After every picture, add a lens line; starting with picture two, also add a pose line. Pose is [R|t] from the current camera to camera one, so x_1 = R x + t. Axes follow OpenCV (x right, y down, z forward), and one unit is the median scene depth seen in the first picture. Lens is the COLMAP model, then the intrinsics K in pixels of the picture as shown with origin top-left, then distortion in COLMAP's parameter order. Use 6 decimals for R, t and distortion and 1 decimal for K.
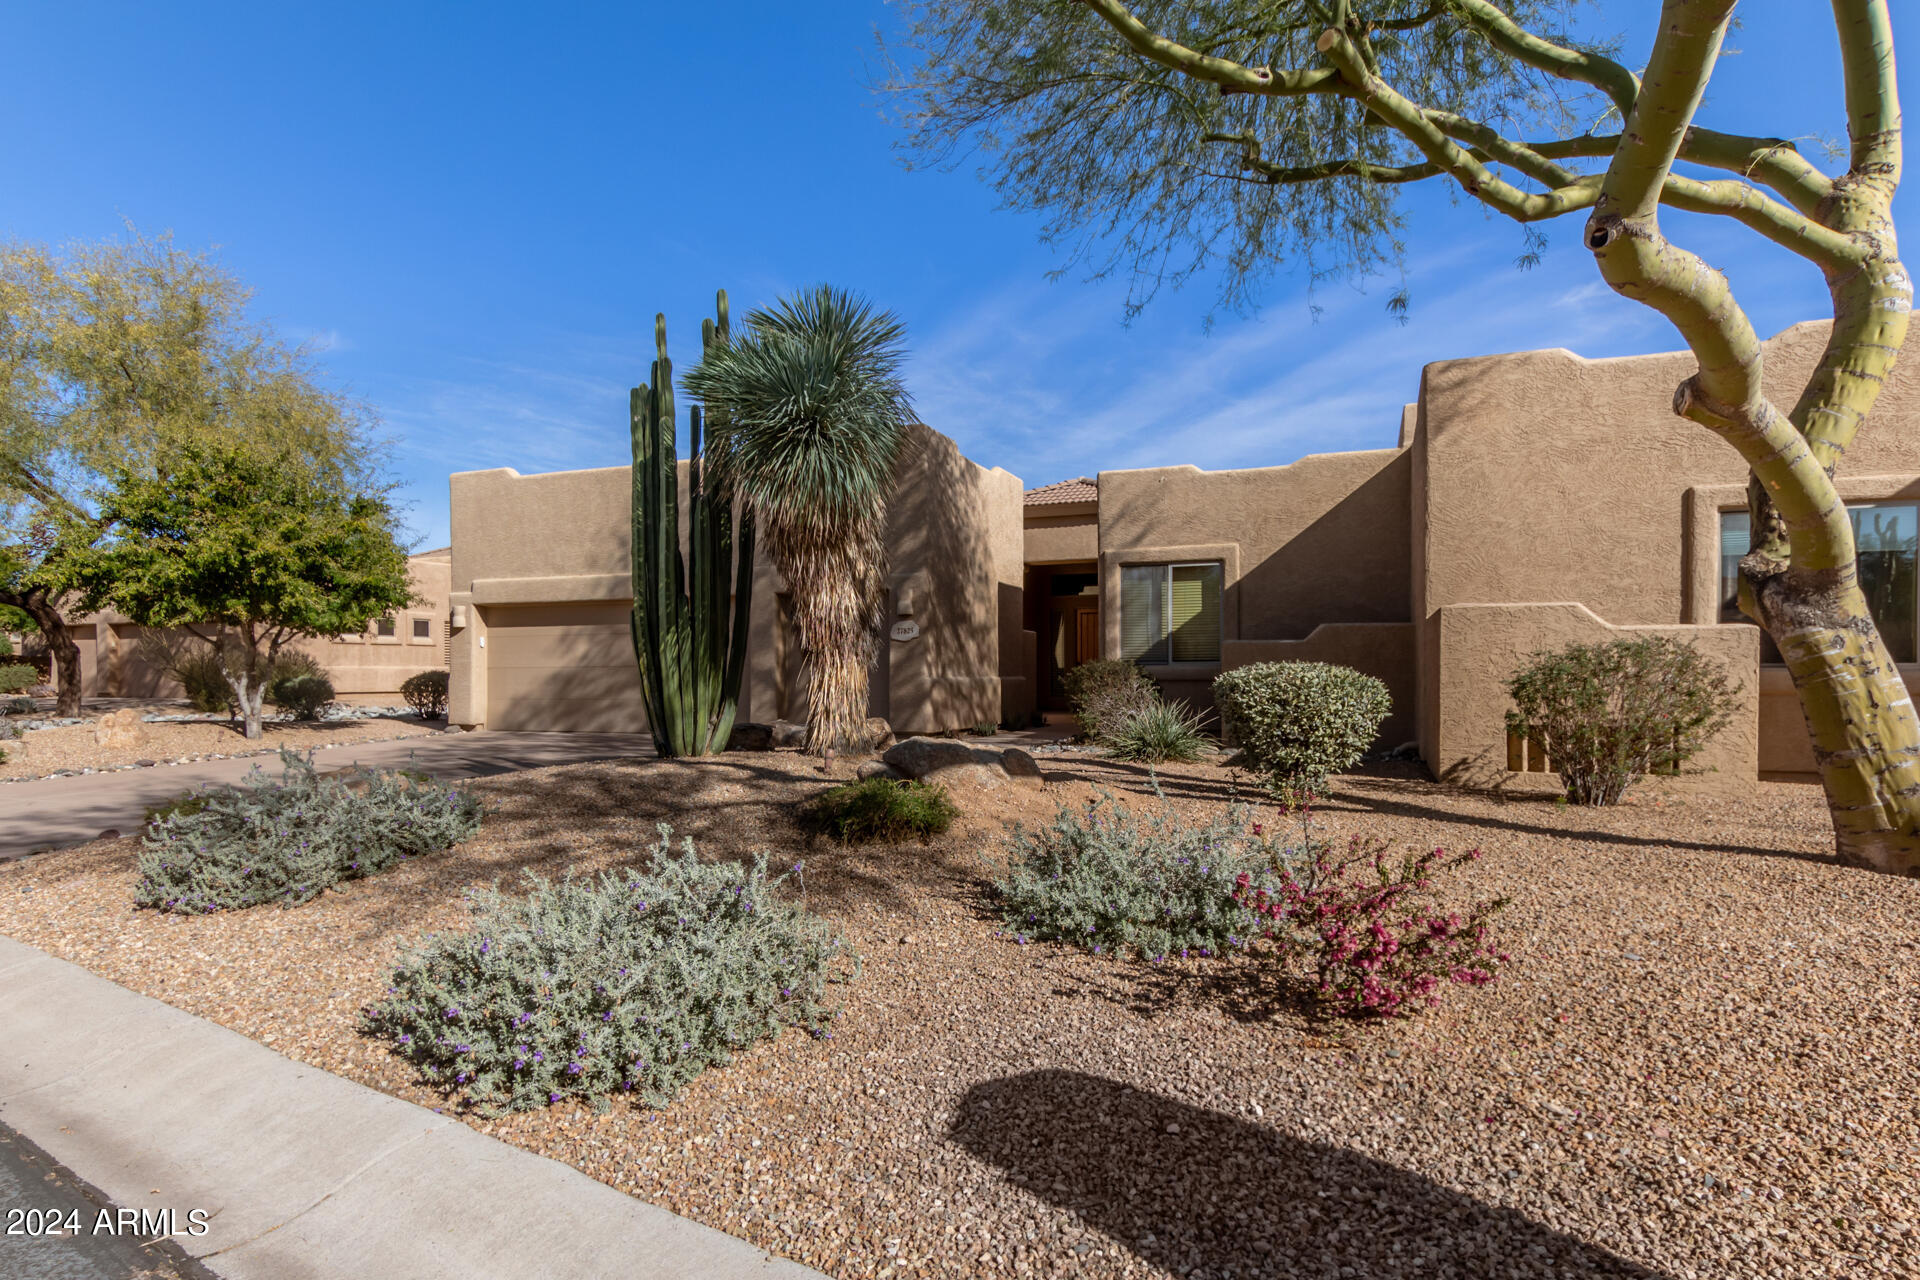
lens RADIAL K [[1017.9, 0, 966.9], [0, 1017.9, 666.0], [0, 0, 1]] dist [0.036206, -0.012845]
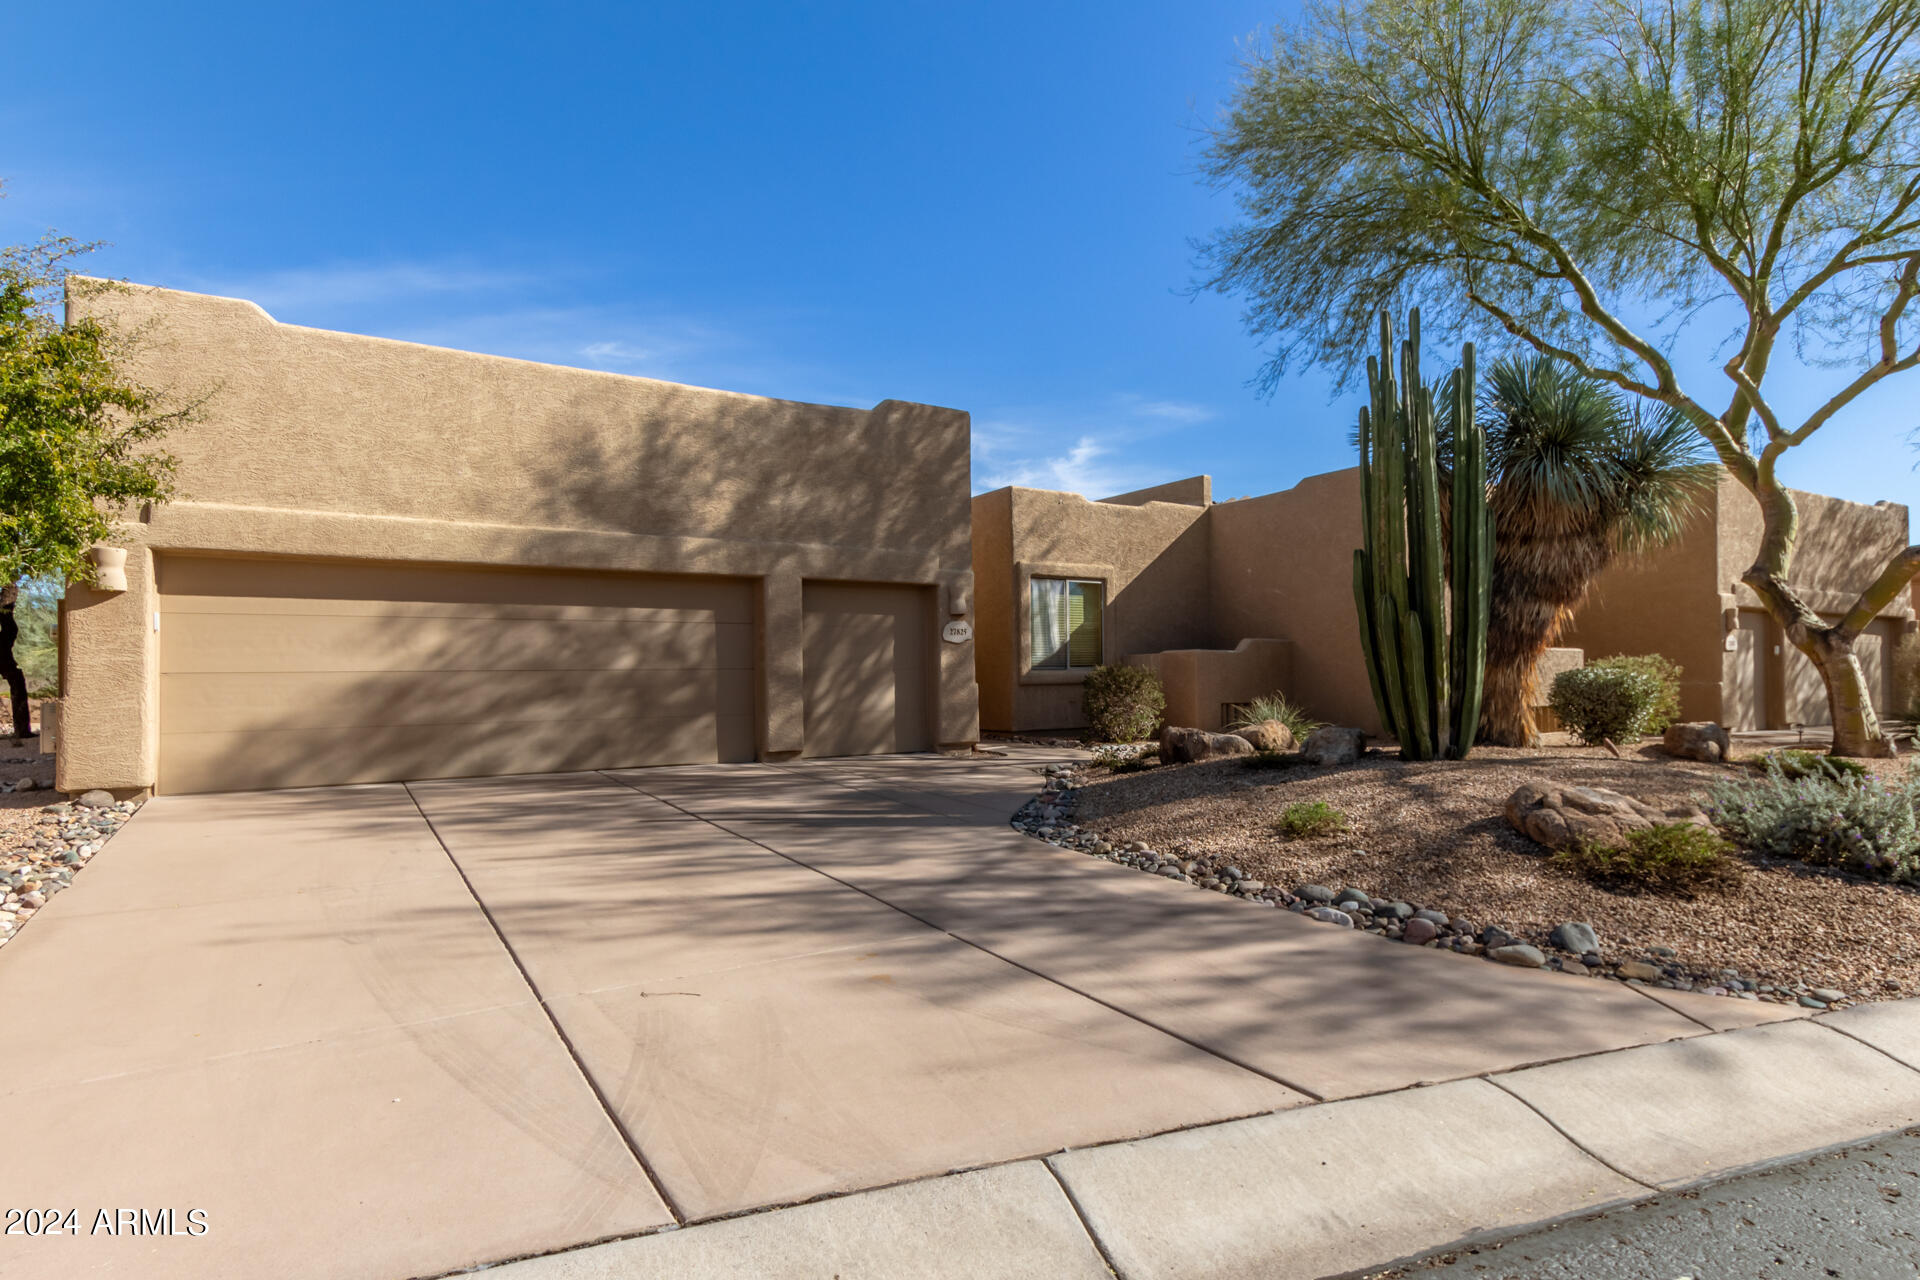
lens RADIAL K [[1017.9, 0, 966.9], [0, 1017.9, 666.0], [0, 0, 1]] dist [0.036206, -0.012845]
pose [[0.575324, 0.000947, 0.817925, -0.782211], [-0.006622, 0.999972, 0.003501, -0.006259], [-0.817899, -0.007431, 0.575314, 0.434765]]
